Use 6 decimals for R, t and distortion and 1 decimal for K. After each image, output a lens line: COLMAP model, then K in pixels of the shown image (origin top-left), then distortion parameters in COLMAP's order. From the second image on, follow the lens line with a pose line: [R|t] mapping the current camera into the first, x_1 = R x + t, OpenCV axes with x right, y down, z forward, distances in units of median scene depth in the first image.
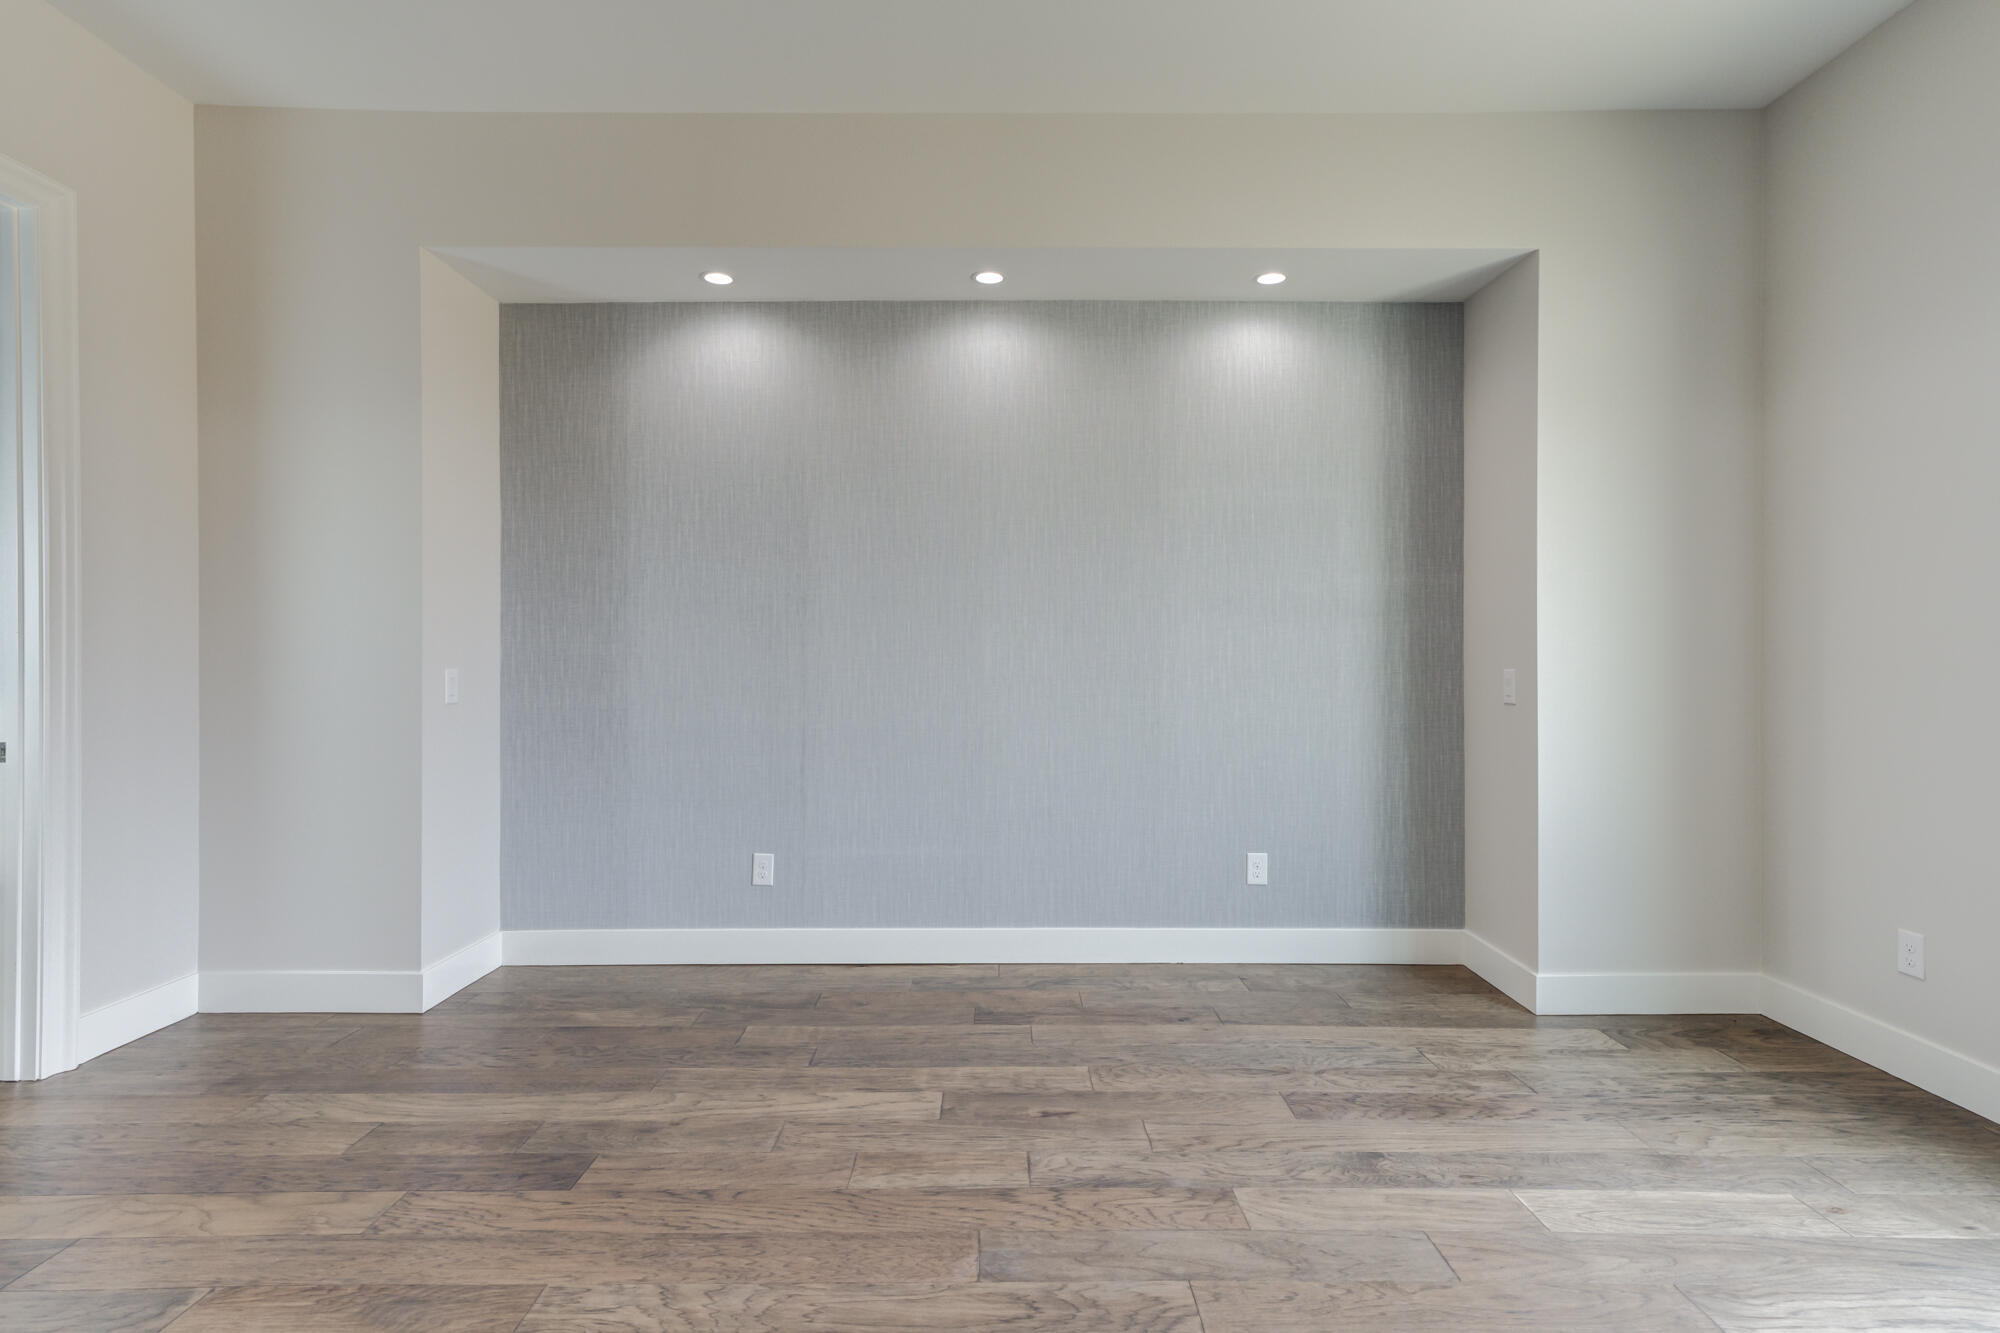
lens RADIAL K [[997.5, 0, 987.0], [0, 997.5, 662.5], [0, 0, 1]] dist [0.003630, 0.006850]
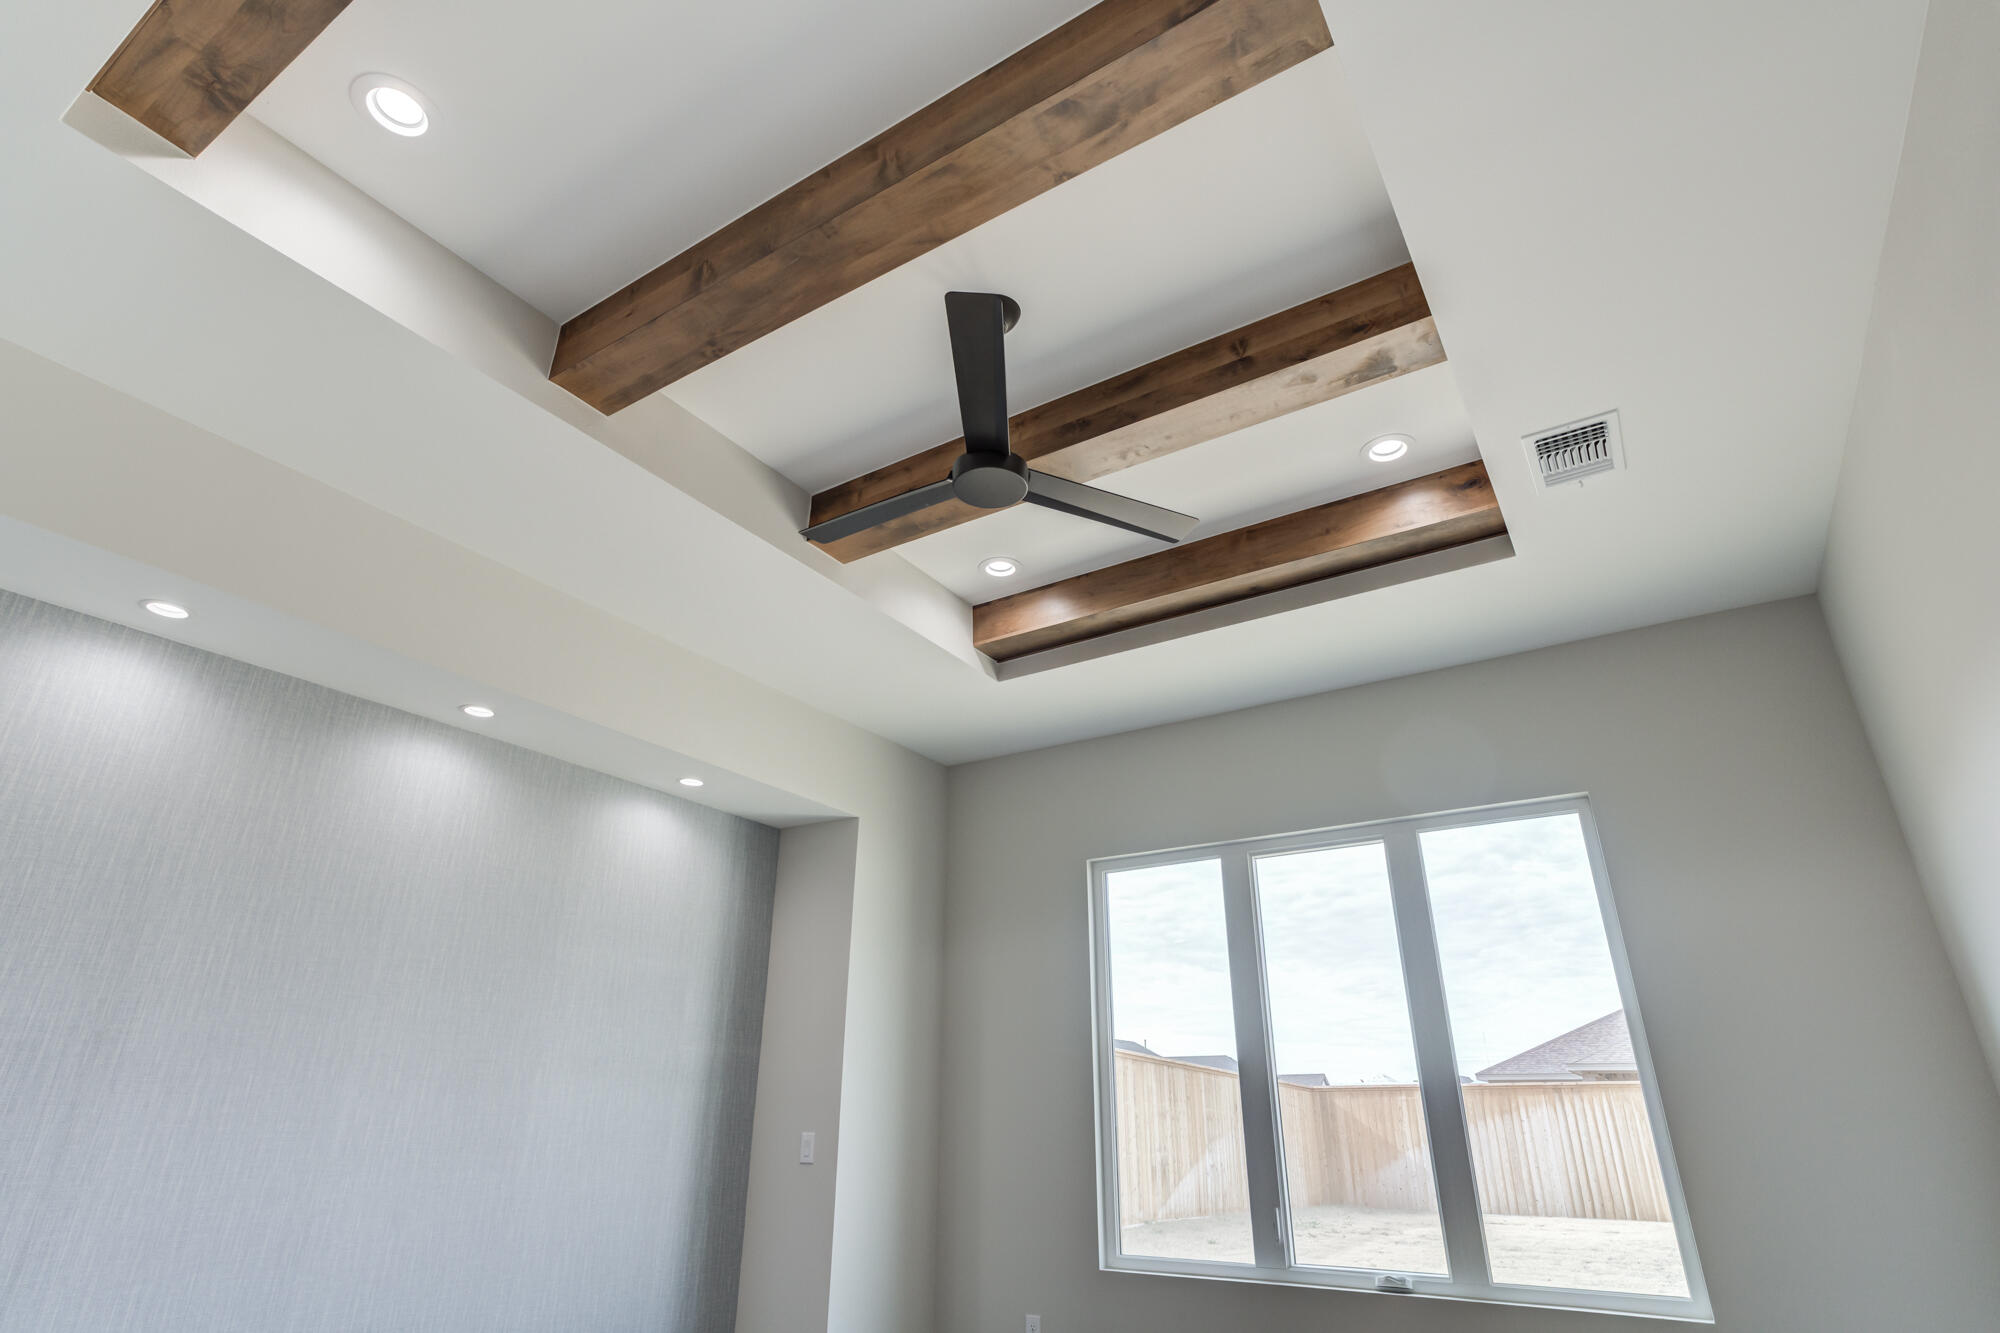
lens RADIAL K [[1057.9, 0, 1013.5], [0, 1057.9, 648.0], [0, 0, 1]] dist [-0.016011, 0.010882]
pose [[0.524825, 0.347347, 0.777116, -0.571260], [0.002015, 0.912444, -0.409196, -0.006496], [-0.851208, 0.216322, 0.478173, 0.016206]]
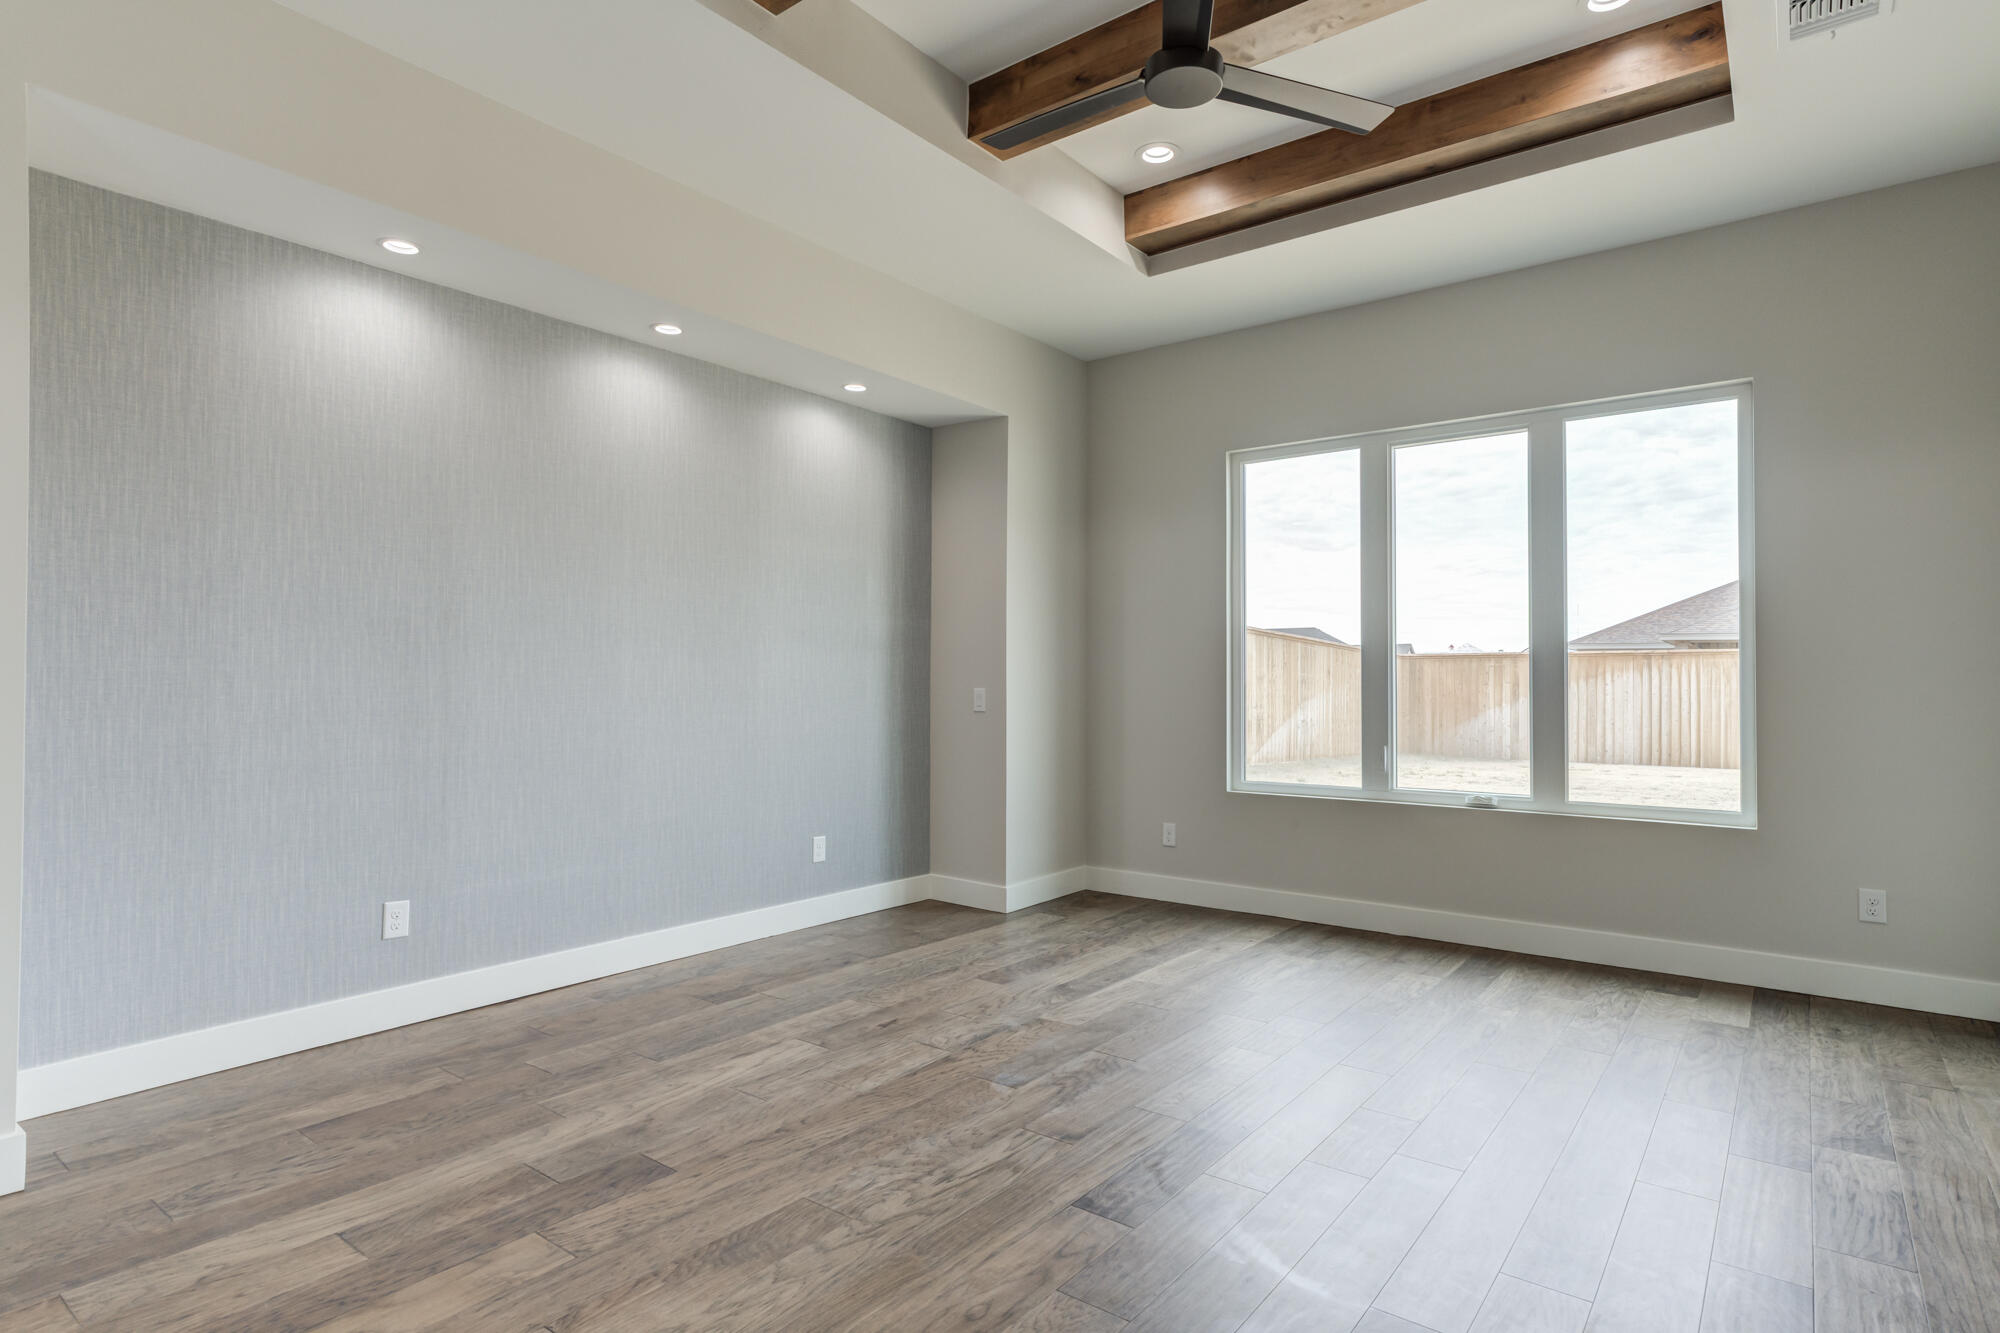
lens RADIAL K [[1057.9, 0, 994.3], [0, 1057.9, 678.0], [0, 0, 1]] dist [-0.016011, 0.010882]
pose [[0.612367, 0.005115, 0.790557, -0.692540], [-0.000684, 0.999982, -0.005940, 0.000633], [-0.790574, 0.003097, 0.612359, 0.019368]]
